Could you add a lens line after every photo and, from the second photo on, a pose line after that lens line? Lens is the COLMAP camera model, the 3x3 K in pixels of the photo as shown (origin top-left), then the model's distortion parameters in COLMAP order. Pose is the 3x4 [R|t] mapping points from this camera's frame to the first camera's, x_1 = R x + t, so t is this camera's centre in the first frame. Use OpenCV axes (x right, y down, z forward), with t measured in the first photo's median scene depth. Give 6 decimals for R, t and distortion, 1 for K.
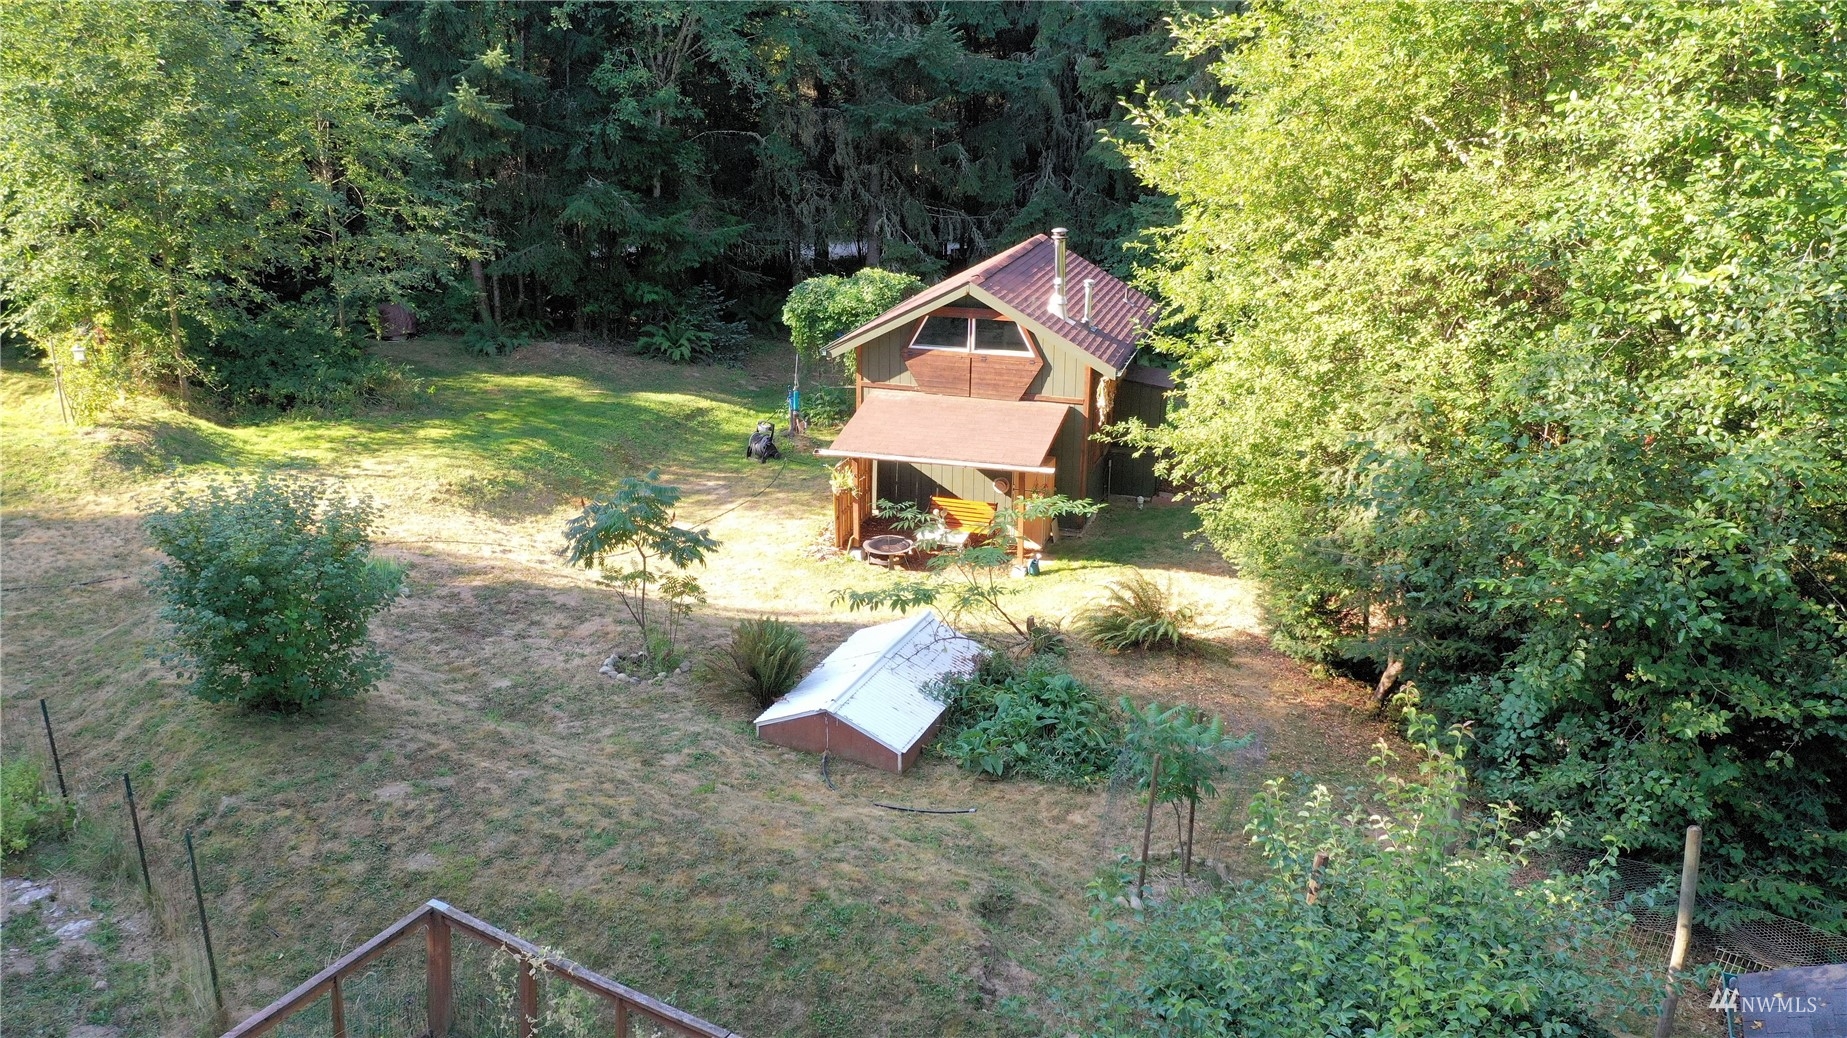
lens RADIAL K [[1486.4, 0, 923.5], [0, 1486.4, 519.0], [0, 0, 1]] dist [-0.006892, -0.002467]
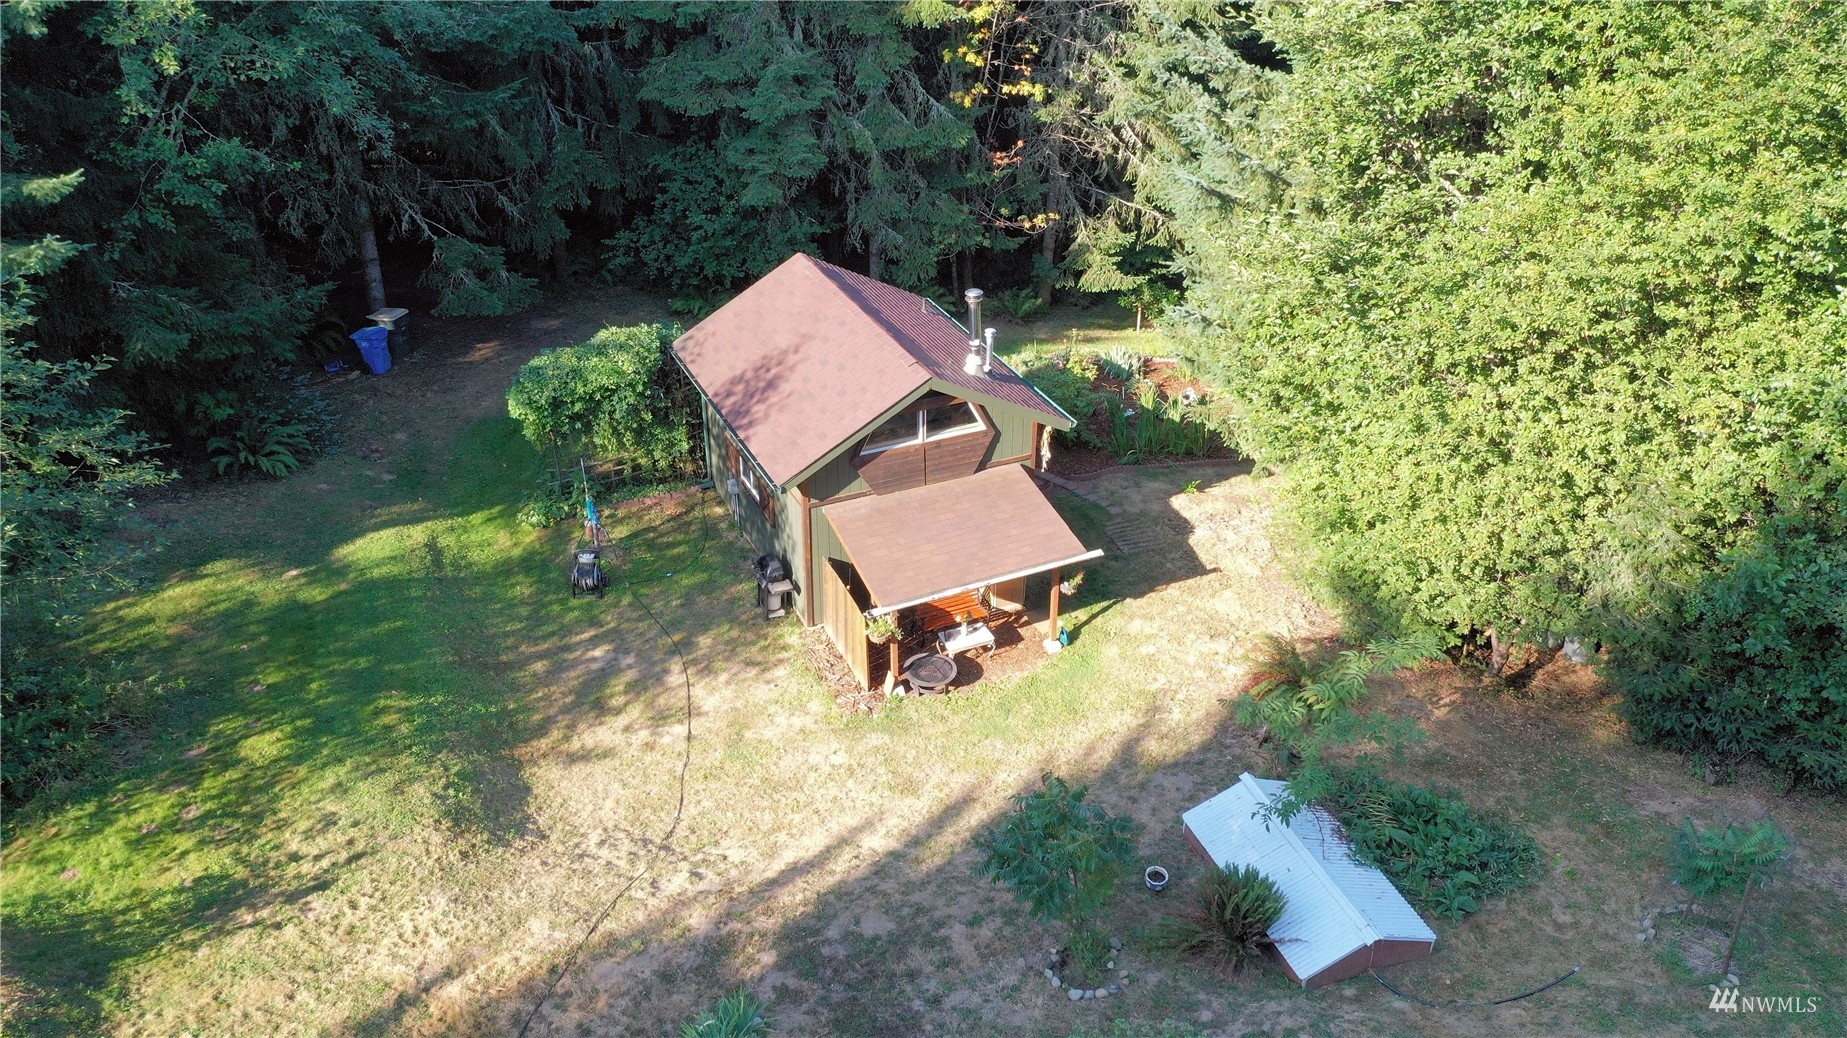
lens RADIAL K [[1486.4, 0, 923.5], [0, 1486.4, 519.0], [0, 0, 1]] dist [-0.006892, -0.002467]
pose [[0.749791, -0.348191, 0.562651, -0.510776], [0.218888, 0.932992, 0.285682, -0.333780], [-0.624420, -0.091045, 0.775764, 0.272746]]
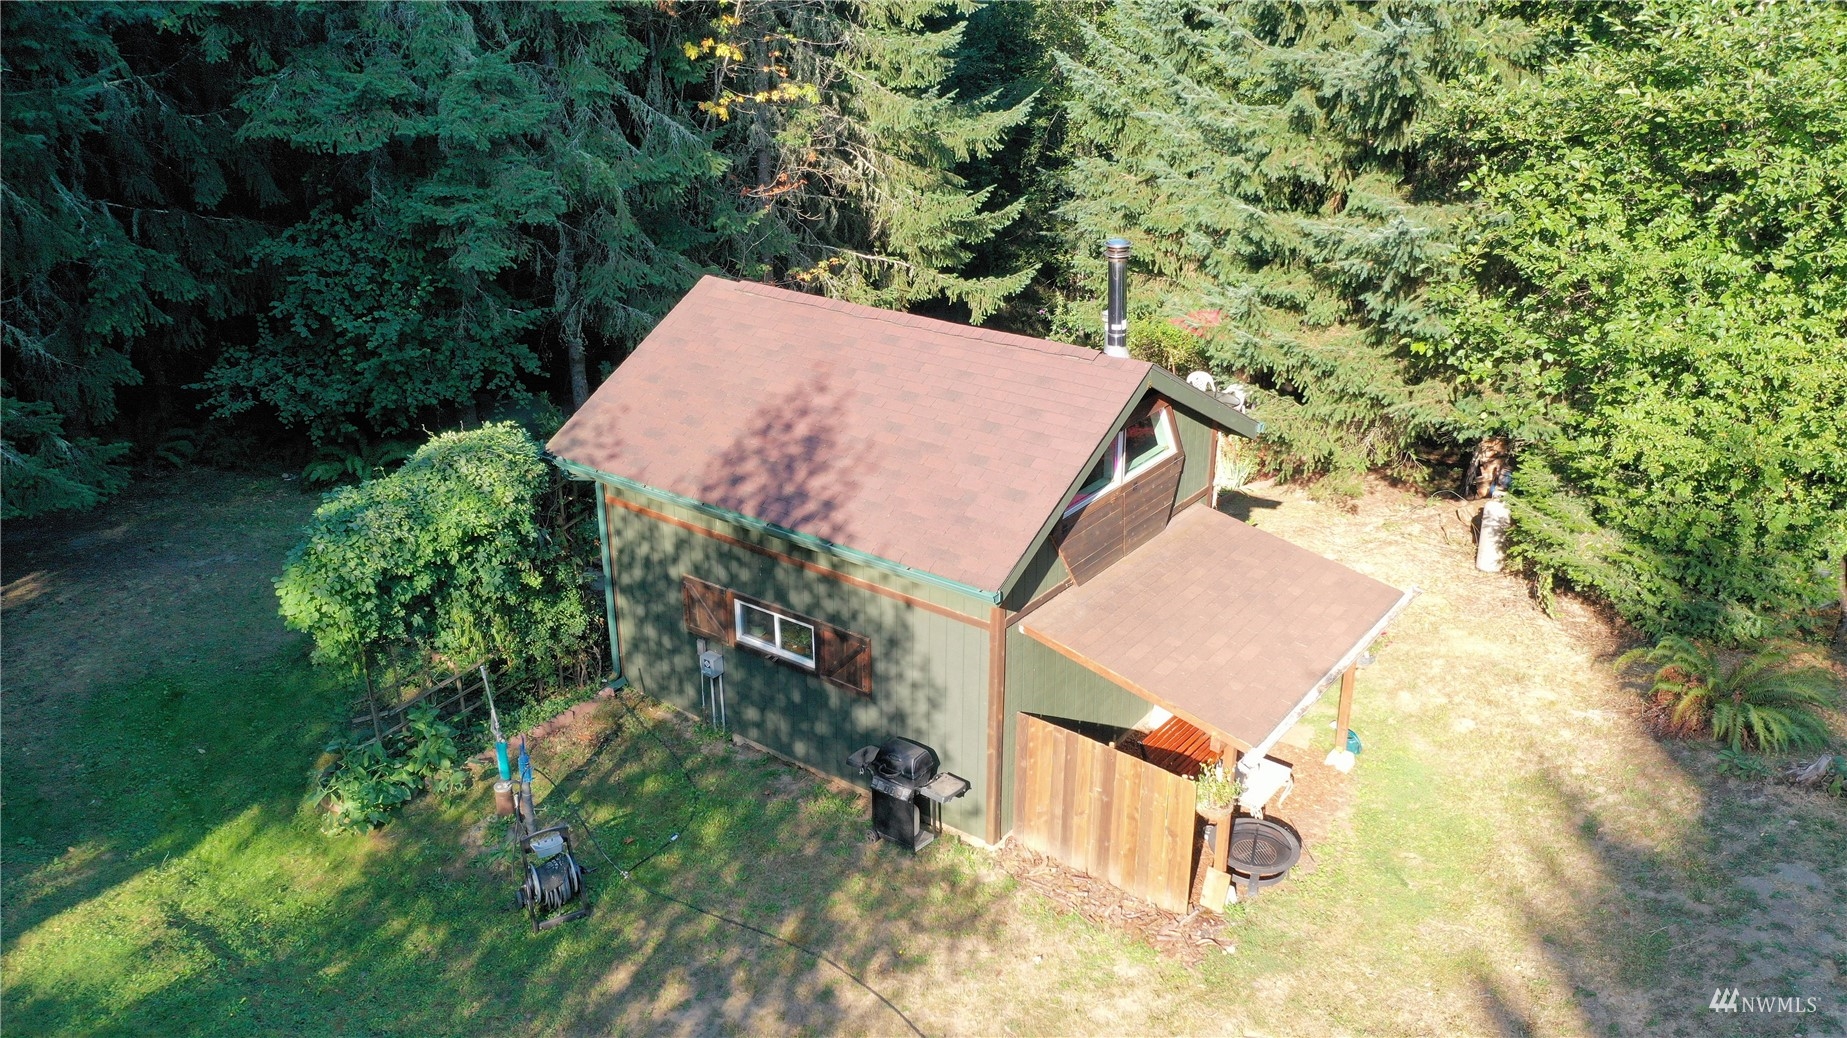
lens RADIAL K [[1486.4, 0, 923.5], [0, 1486.4, 519.0], [0, 0, 1]] dist [-0.006892, -0.002467]
pose [[0.341196, -0.379257, 0.860087, -0.488454], [0.311111, 0.908987, 0.277402, -0.281112], [-0.887015, 0.172935, 0.428134, 0.828495]]
